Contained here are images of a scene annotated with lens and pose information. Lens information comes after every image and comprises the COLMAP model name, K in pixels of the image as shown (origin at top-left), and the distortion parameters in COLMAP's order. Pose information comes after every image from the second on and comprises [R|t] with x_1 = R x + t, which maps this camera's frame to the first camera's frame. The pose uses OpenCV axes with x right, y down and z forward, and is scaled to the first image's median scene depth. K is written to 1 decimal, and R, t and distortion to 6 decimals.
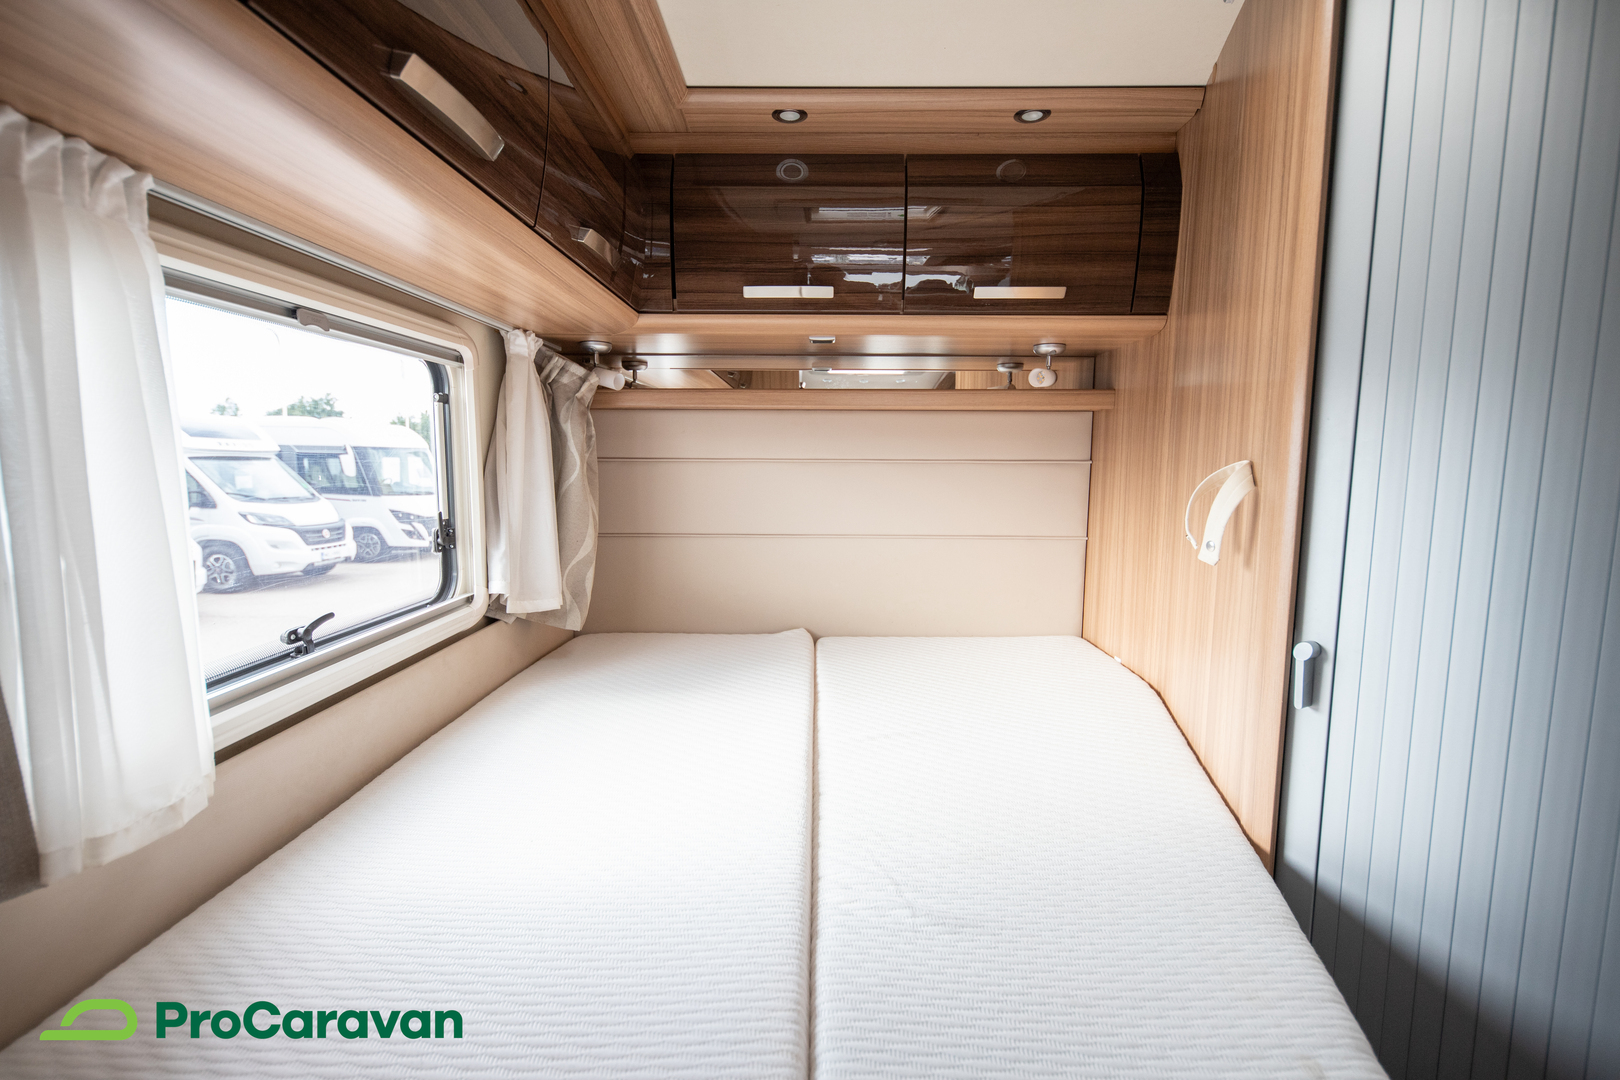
lens RADIAL K [[748.9, 0, 816.4], [0, 748.9, 542.8], [0, 0, 1]] dist [0.005977, 0.000467]
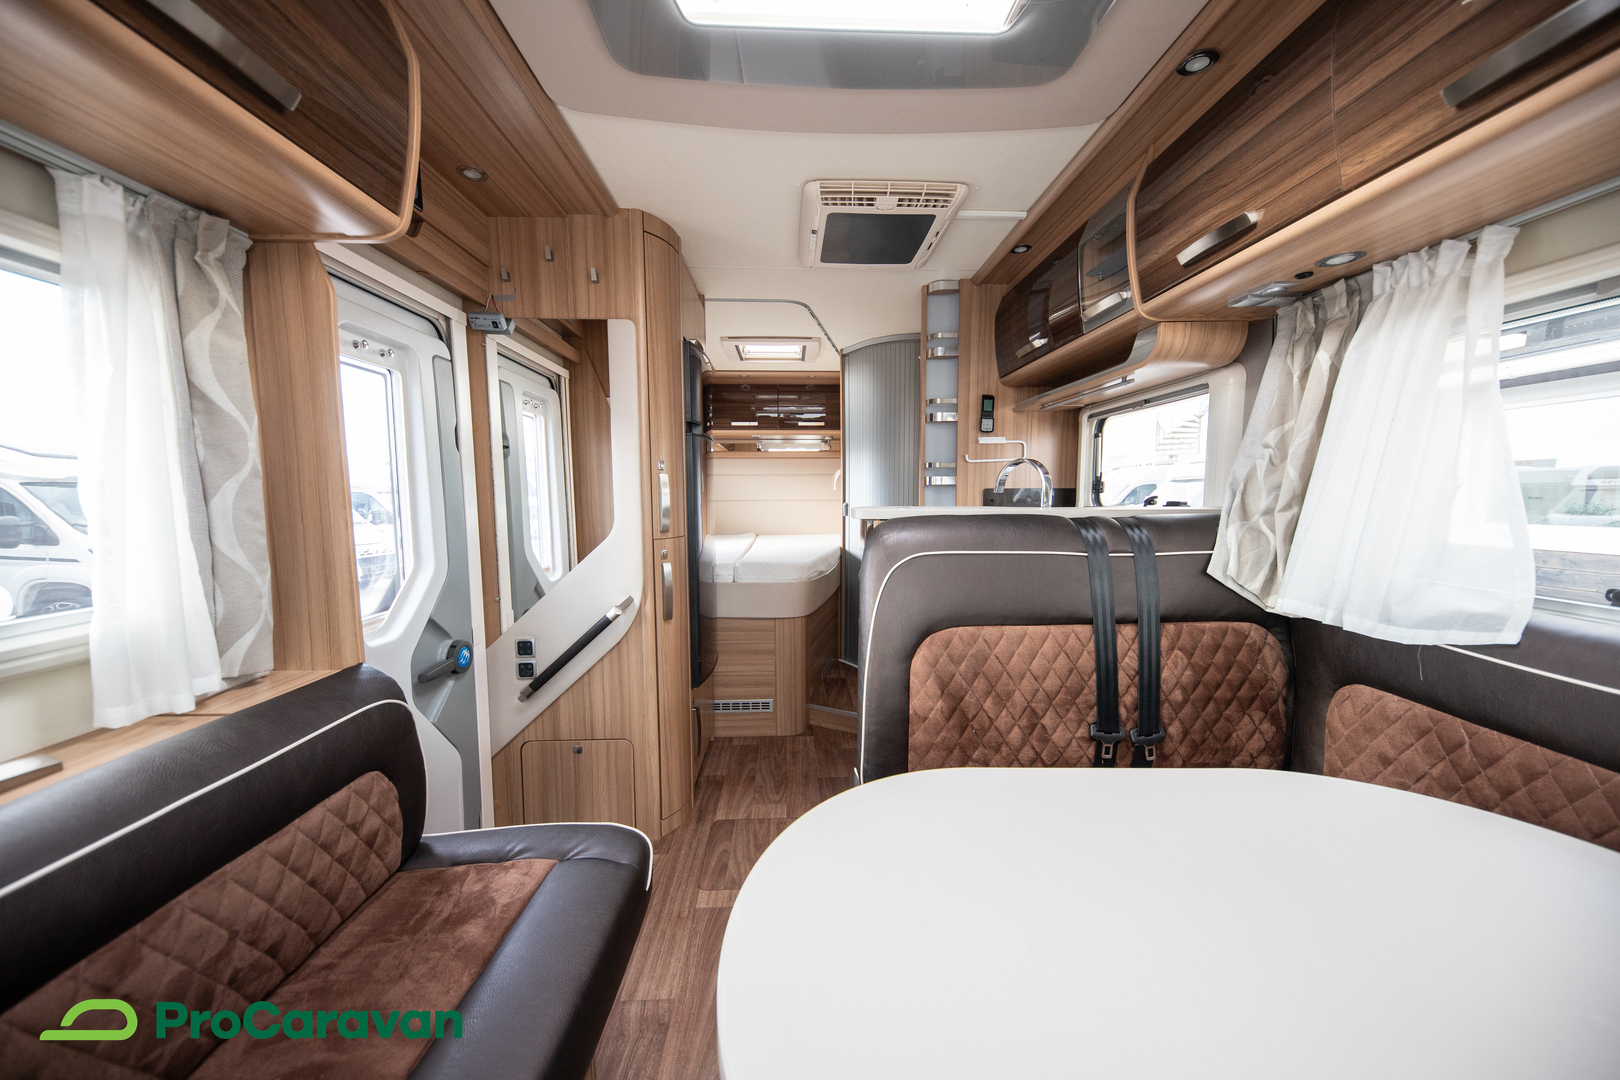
lens RADIAL K [[556.5, 0, 807.6], [0, 556.5, 539.9], [0, 0, 1]] dist [-0.008880, -0.000830]
pose [[0.998629, -0.014696, 0.050241, 0.112193], [0.016415, 0.999287, -0.033986, 0.278764], [-0.049706, 0.034764, 0.998159, -1.482397]]
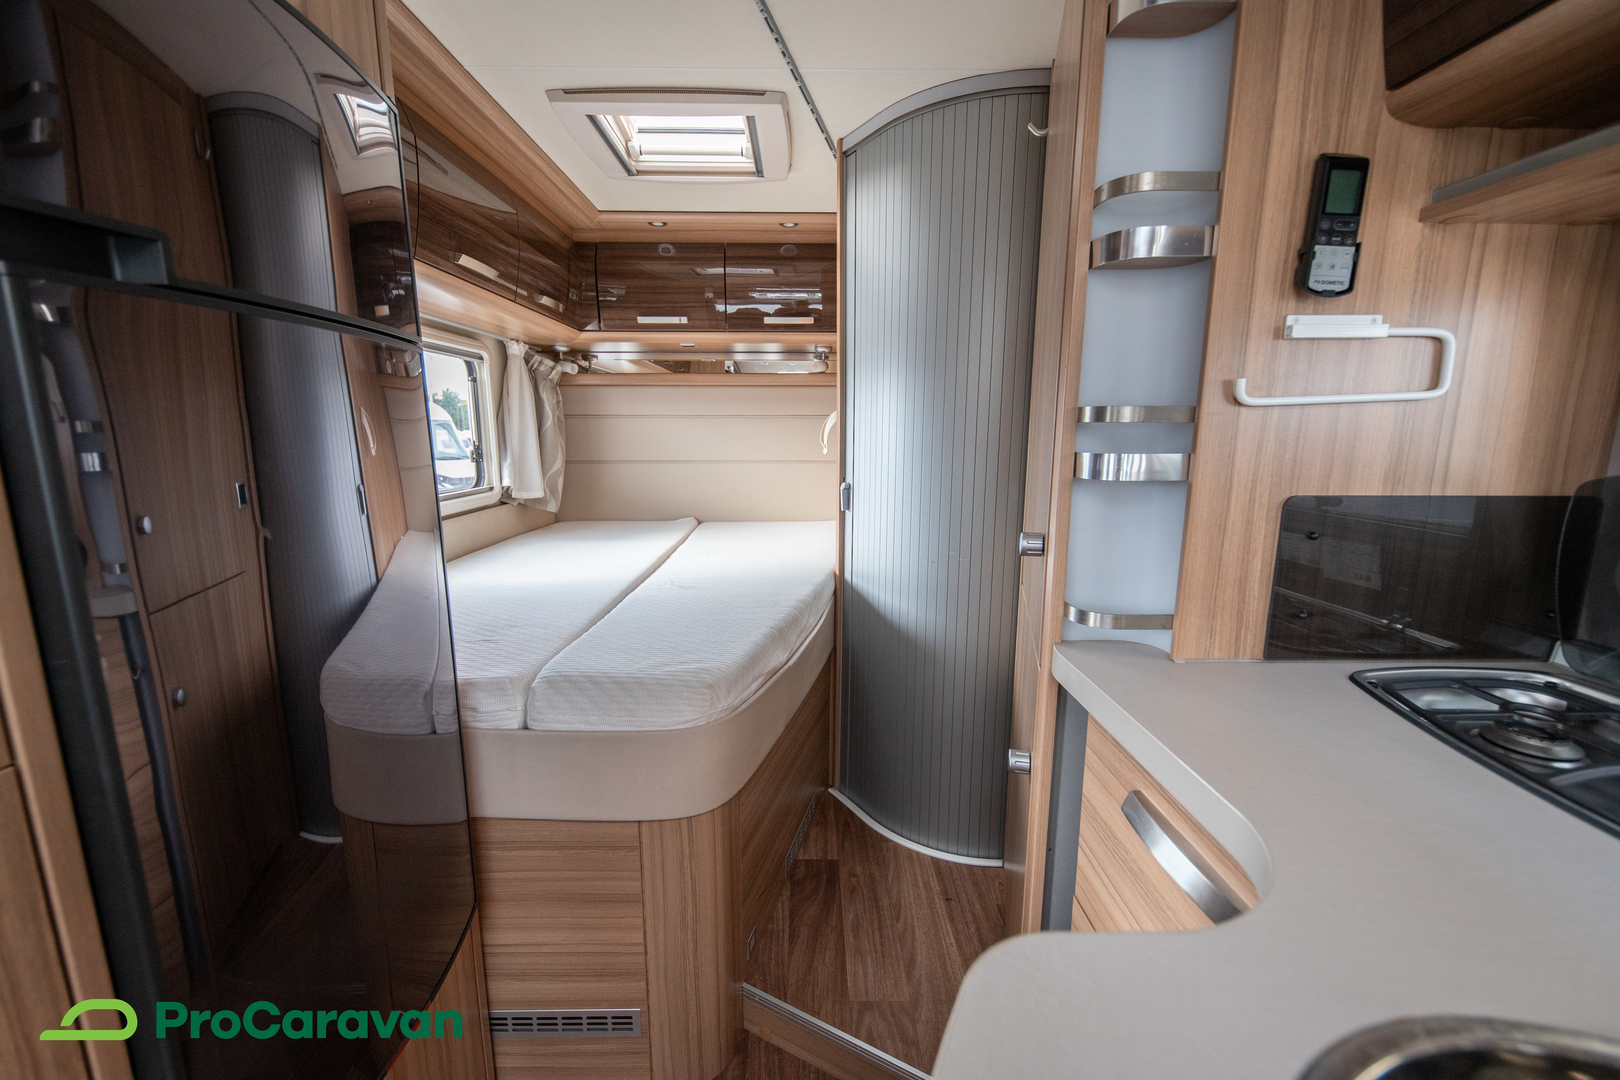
lens RADIAL K [[635.4, 0, 812.1], [0, 635.4, 543.1], [0, 0, 1]] dist [-0.001136, -0.000080]
pose [[0.999439, -0.008933, 0.032290, 0.260988], [0.006958, 0.998129, 0.060749, 0.111532], [-0.032772, -0.060490, 0.997631, -0.564360]]
